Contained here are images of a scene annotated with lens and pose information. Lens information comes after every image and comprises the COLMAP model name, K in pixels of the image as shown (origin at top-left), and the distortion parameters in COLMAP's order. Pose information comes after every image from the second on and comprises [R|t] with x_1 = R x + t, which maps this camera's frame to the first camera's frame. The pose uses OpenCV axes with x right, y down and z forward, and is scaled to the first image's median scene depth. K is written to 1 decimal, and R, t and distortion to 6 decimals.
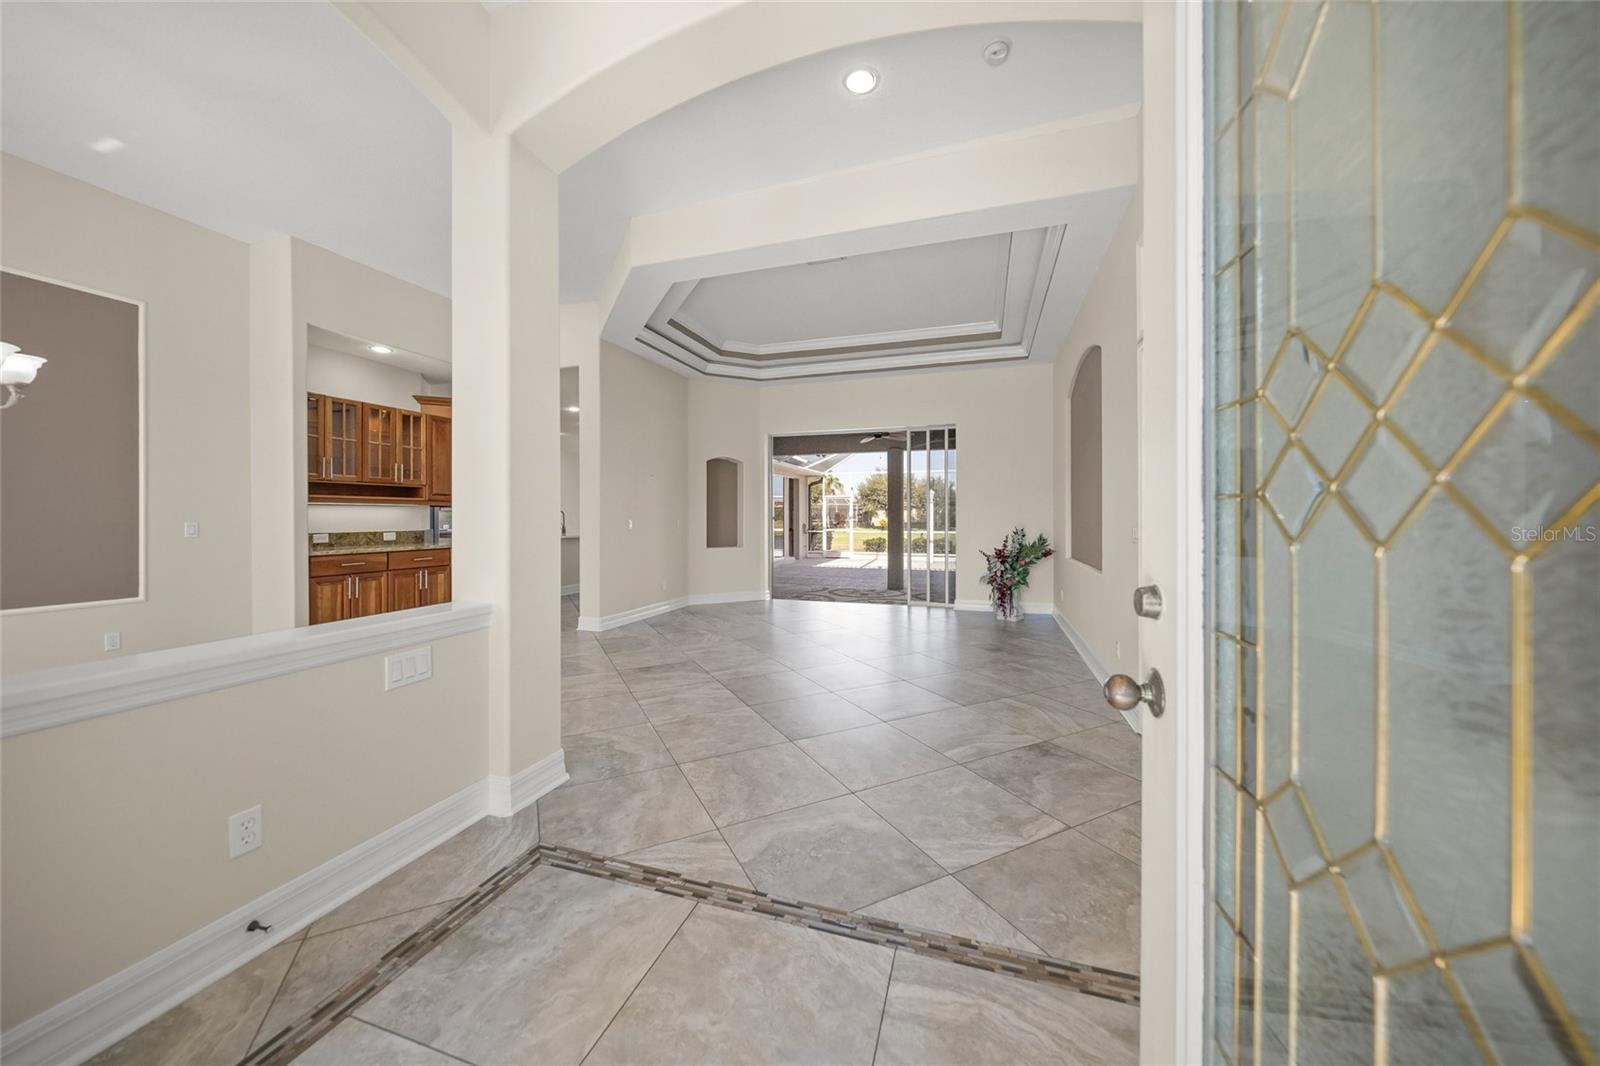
lens RADIAL K [[549.7, 0, 805.8], [0, 549.7, 524.4], [0, 0, 1]] dist [-0.001947, -0.000539]
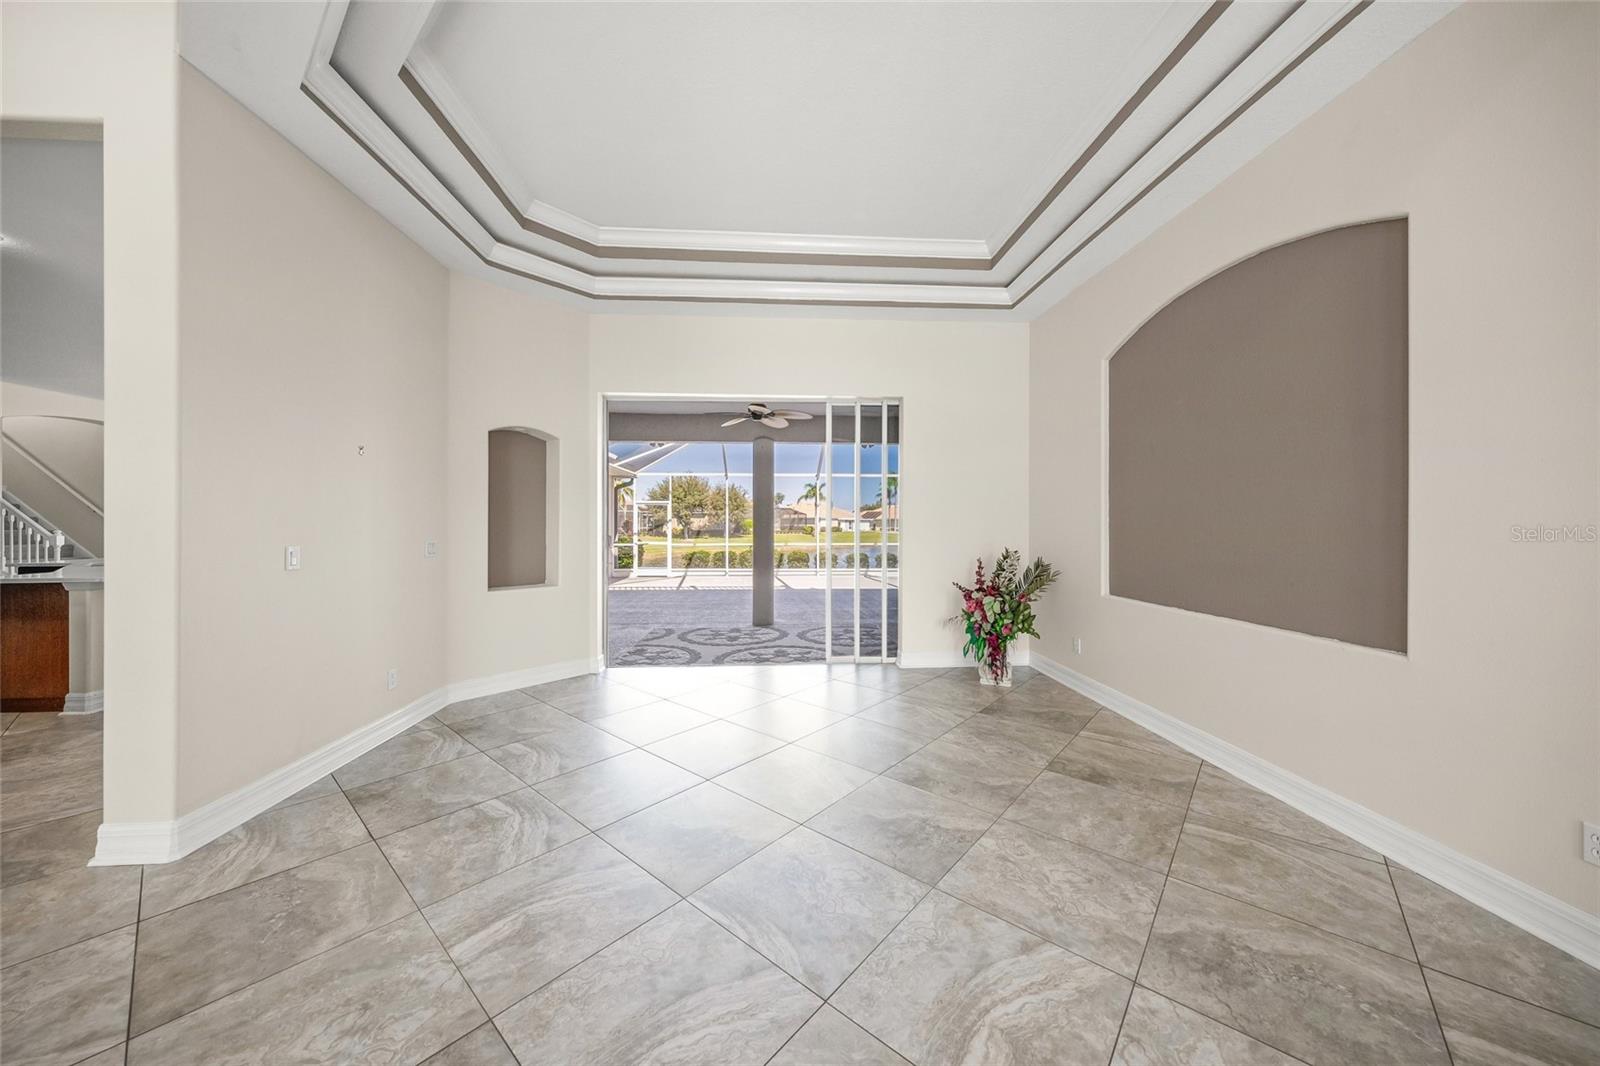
lens RADIAL K [[549.7, 0, 797.4], [0, 549.7, 524.0], [0, 0, 1]] dist [-0.001947, -0.000539]
pose [[0.931691, -0.000247, 0.363253, -0.094648], [0.005176, 0.999907, -0.012596, -0.015095], [-0.363216, 0.013616, 0.931606, 0.394365]]
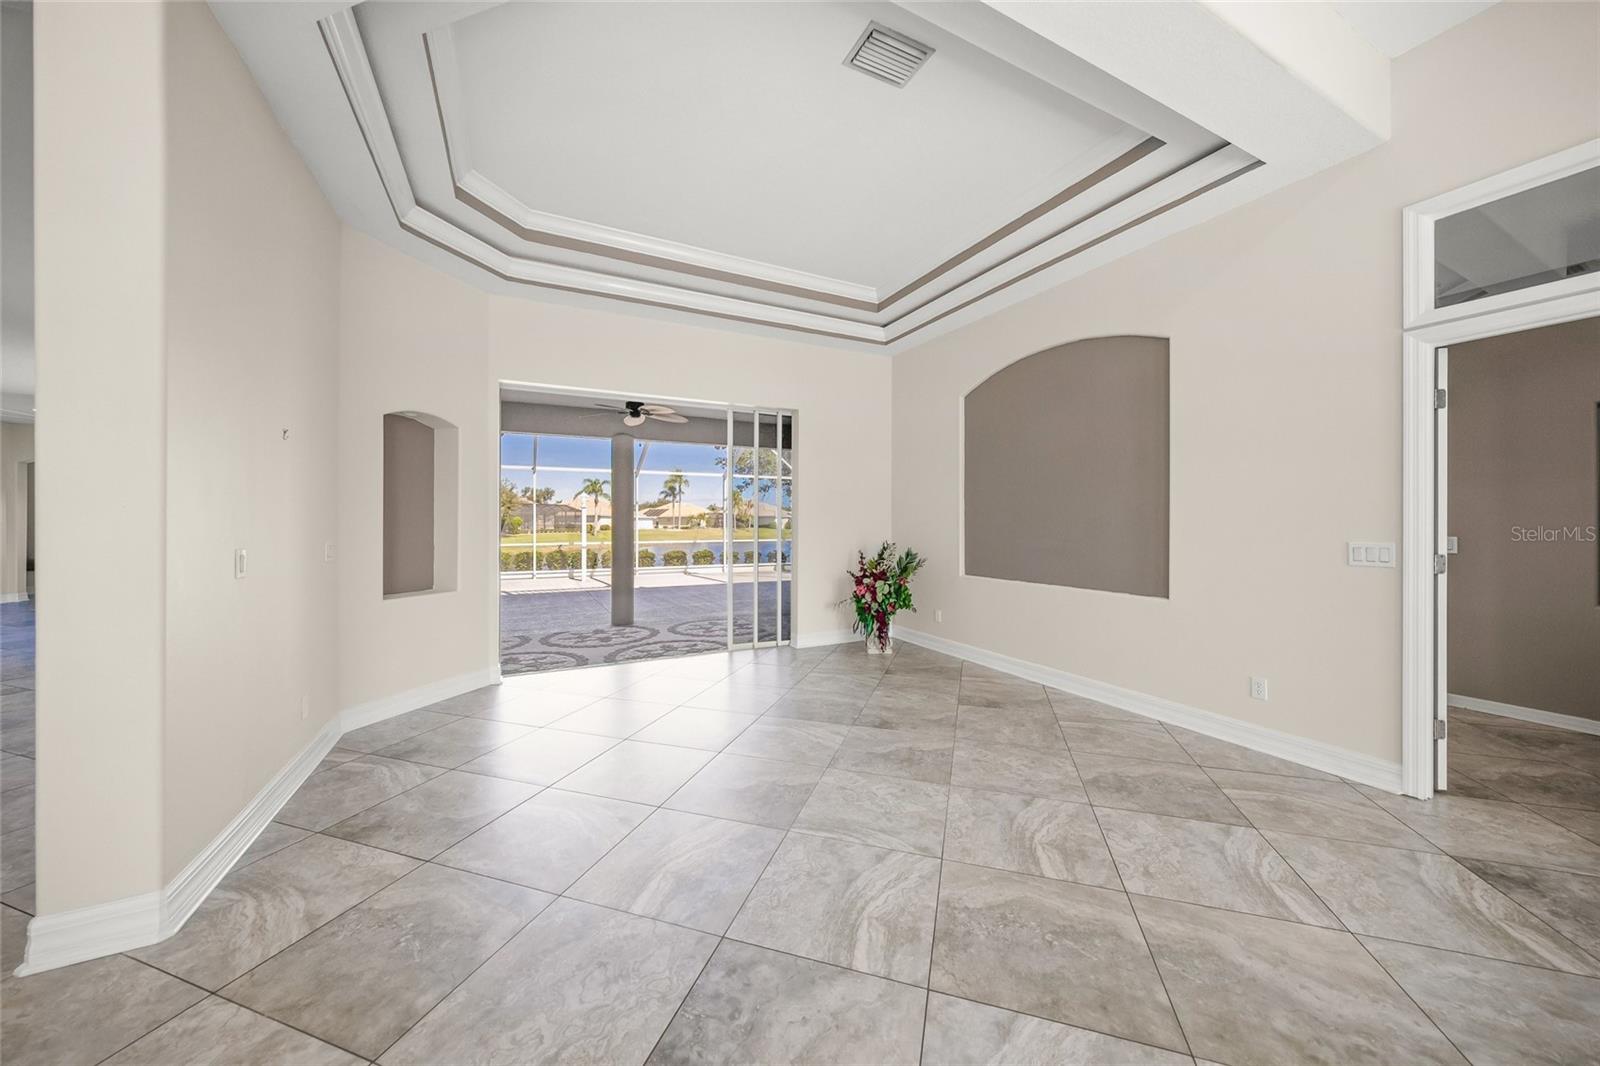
lens RADIAL K [[549.7, 0, 801.9], [0, 549.7, 520.0], [0, 0, 1]] dist [-0.001947, -0.000539]
pose [[0.714772, 0.000317, 0.699358, -0.257149], [0.011676, 0.999855, -0.012386, -0.015184], [-0.699260, 0.017019, 0.714665, 0.424131]]
